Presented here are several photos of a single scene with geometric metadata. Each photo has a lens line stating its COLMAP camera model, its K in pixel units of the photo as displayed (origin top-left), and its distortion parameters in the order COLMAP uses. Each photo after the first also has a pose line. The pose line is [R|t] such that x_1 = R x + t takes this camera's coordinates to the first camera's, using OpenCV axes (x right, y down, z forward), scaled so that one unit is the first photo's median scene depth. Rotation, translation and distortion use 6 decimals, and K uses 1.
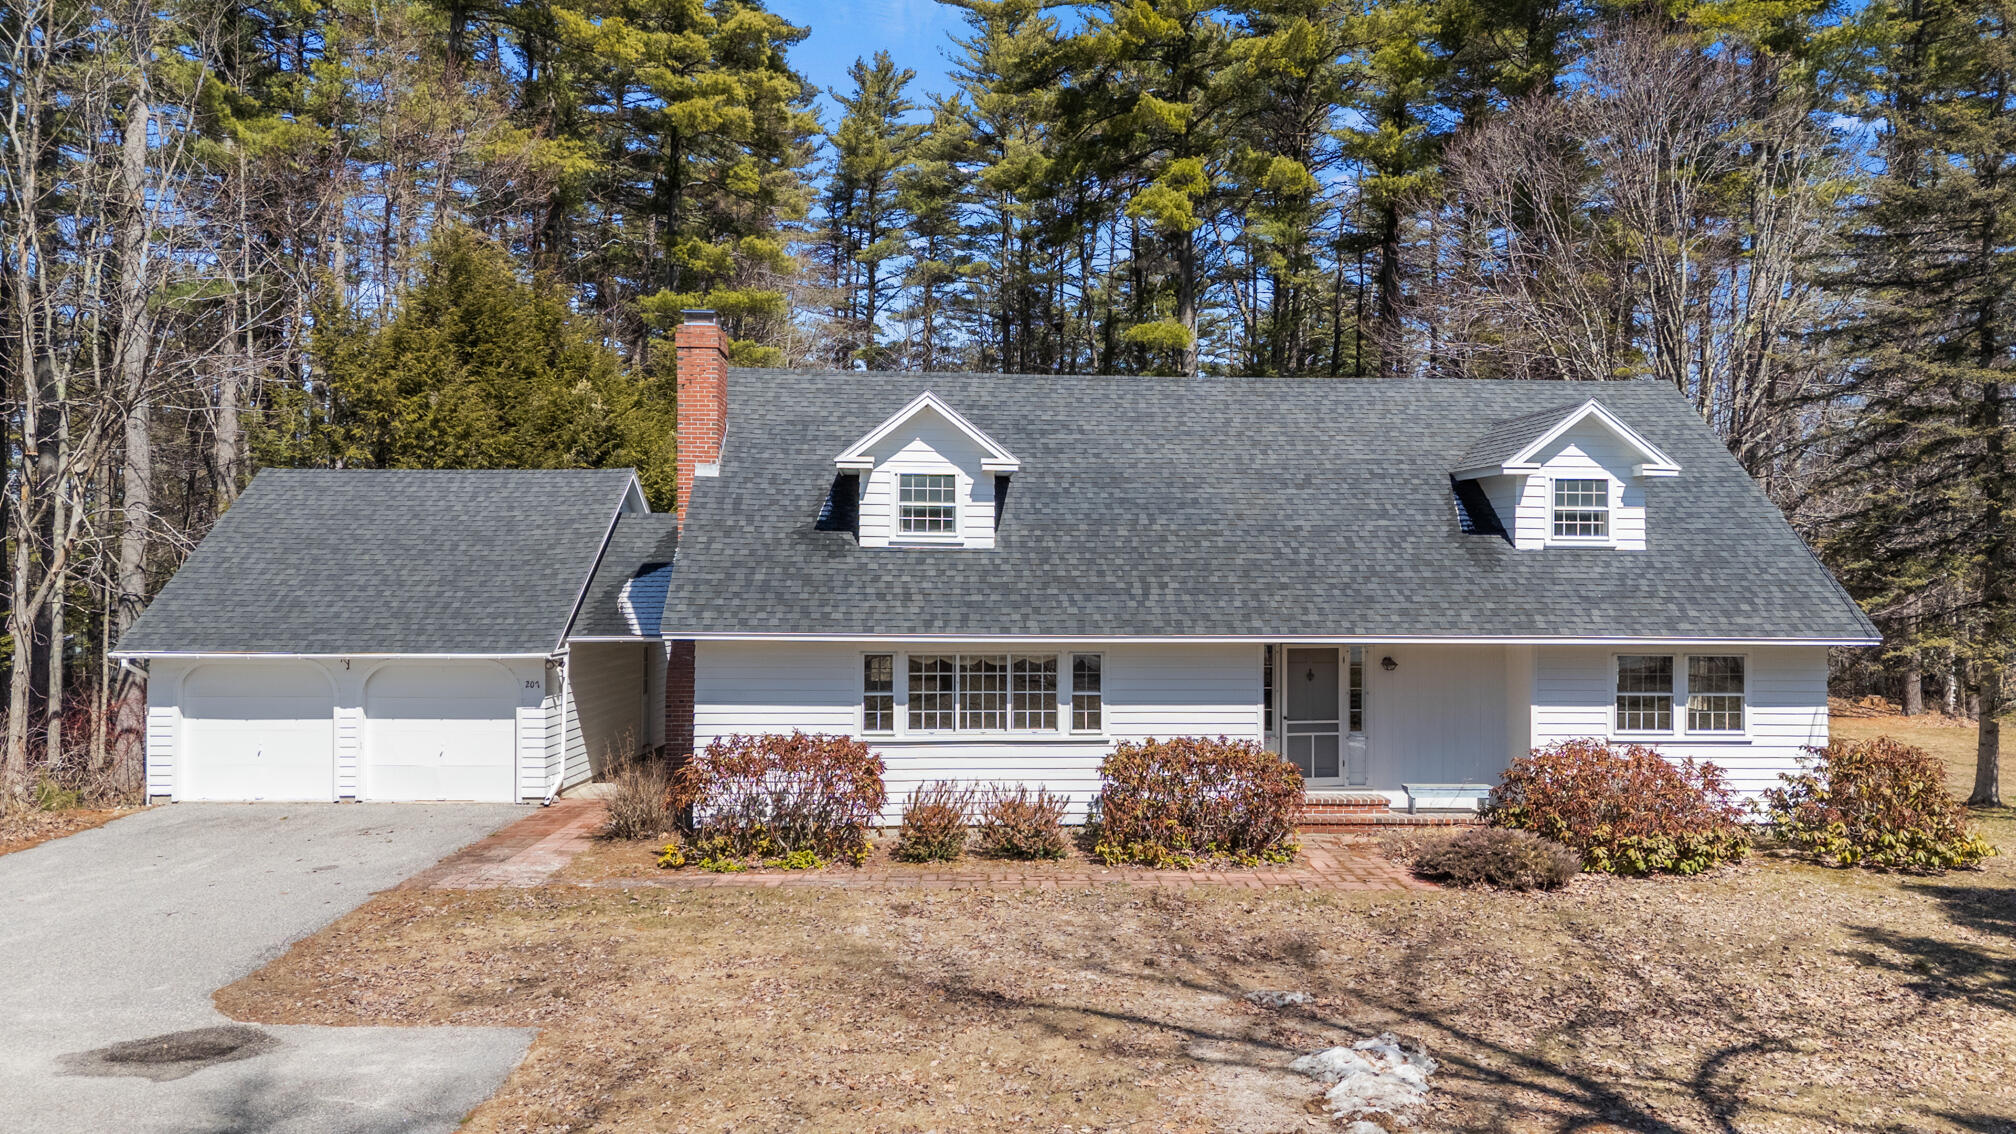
lens RADIAL K [[1462.9, 0, 1008.0], [0, 1462.9, 567.0], [0, 0, 1]] dist [0.051449, -0.070425]
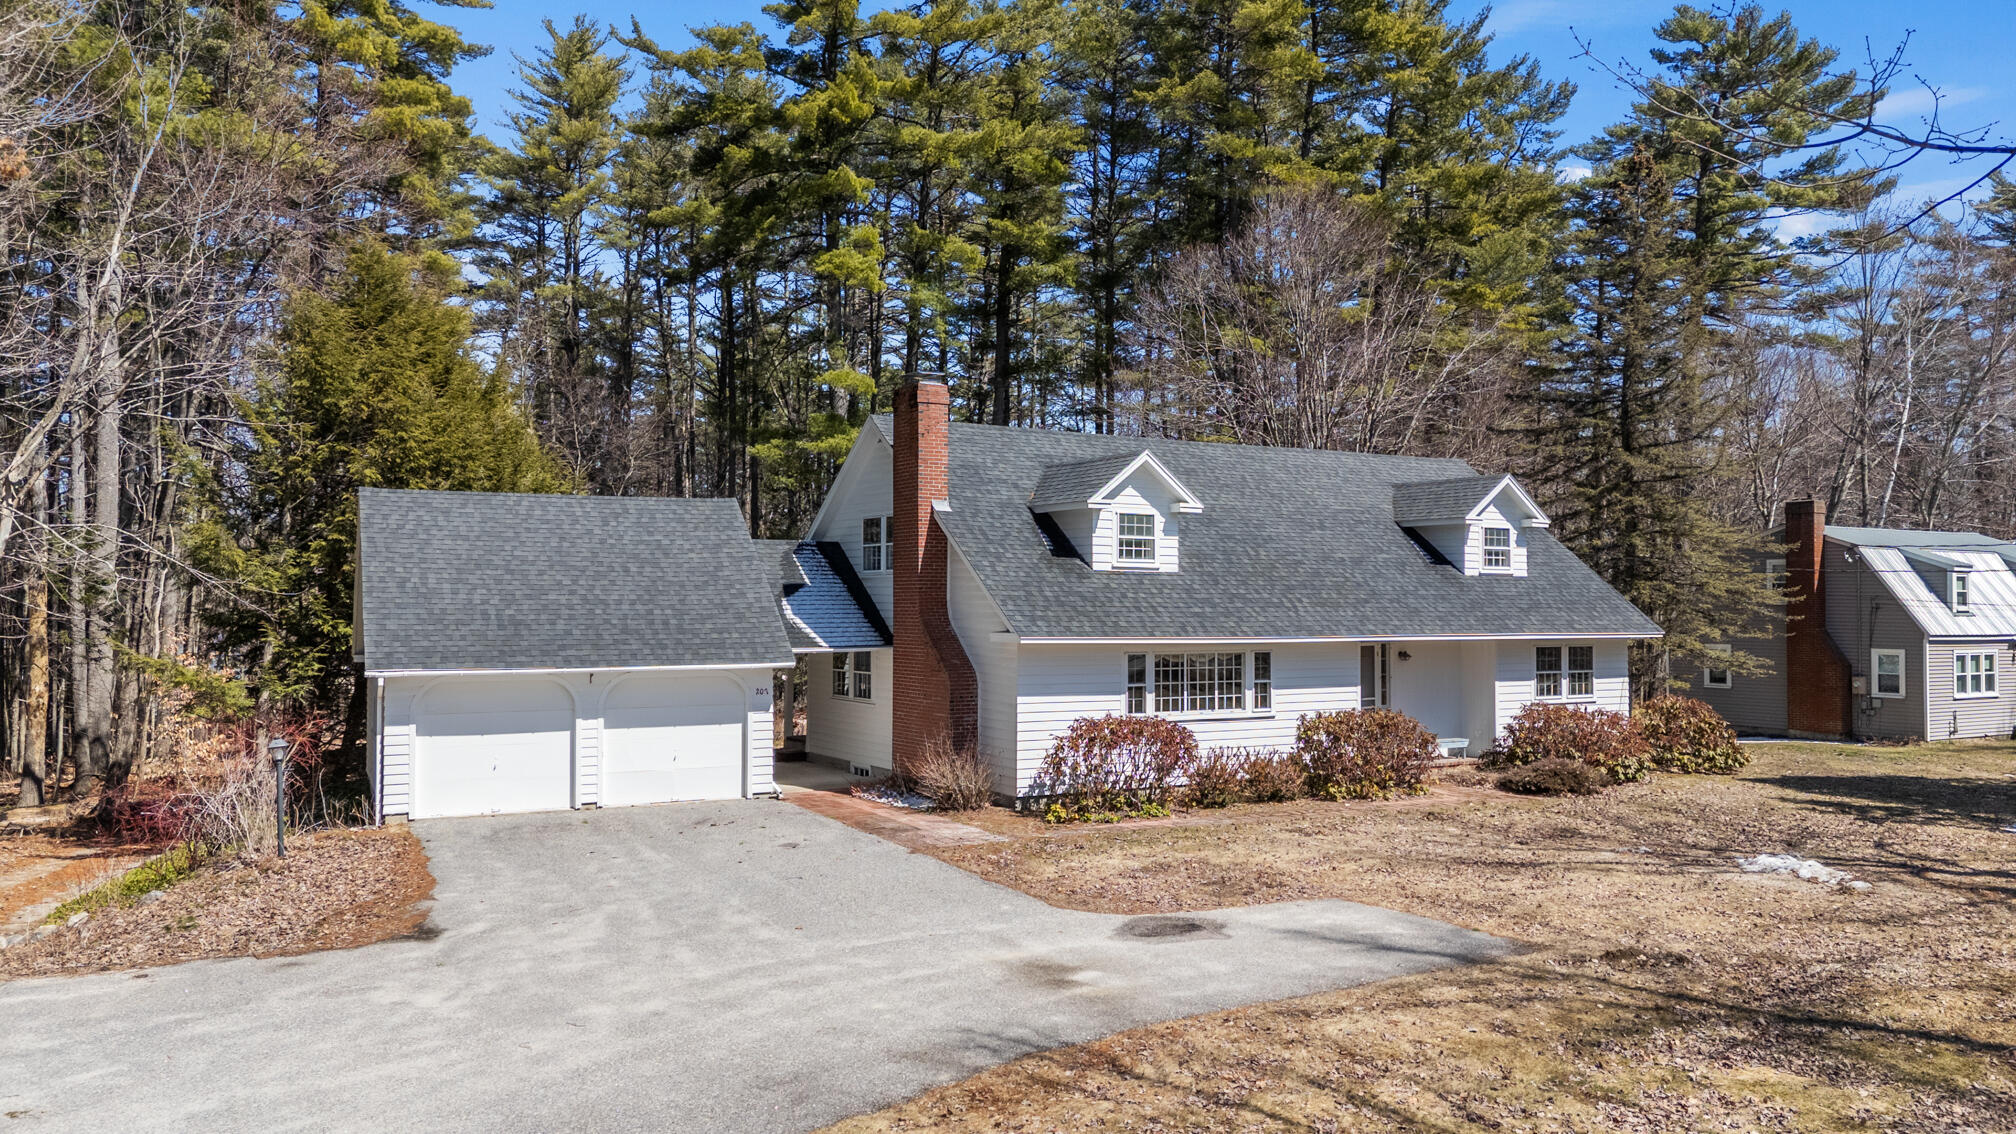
lens RADIAL K [[1452.9, 0, 1008.0], [0, 1452.9, 567.0], [0, 0, 1]] dist [0.075033, -0.078903]
pose [[0.880015, 0.008052, 0.474878, -0.753876], [-0.003071, 0.999932, -0.011263, -0.002426], [-0.474937, 0.008454, 0.879979, -0.063886]]
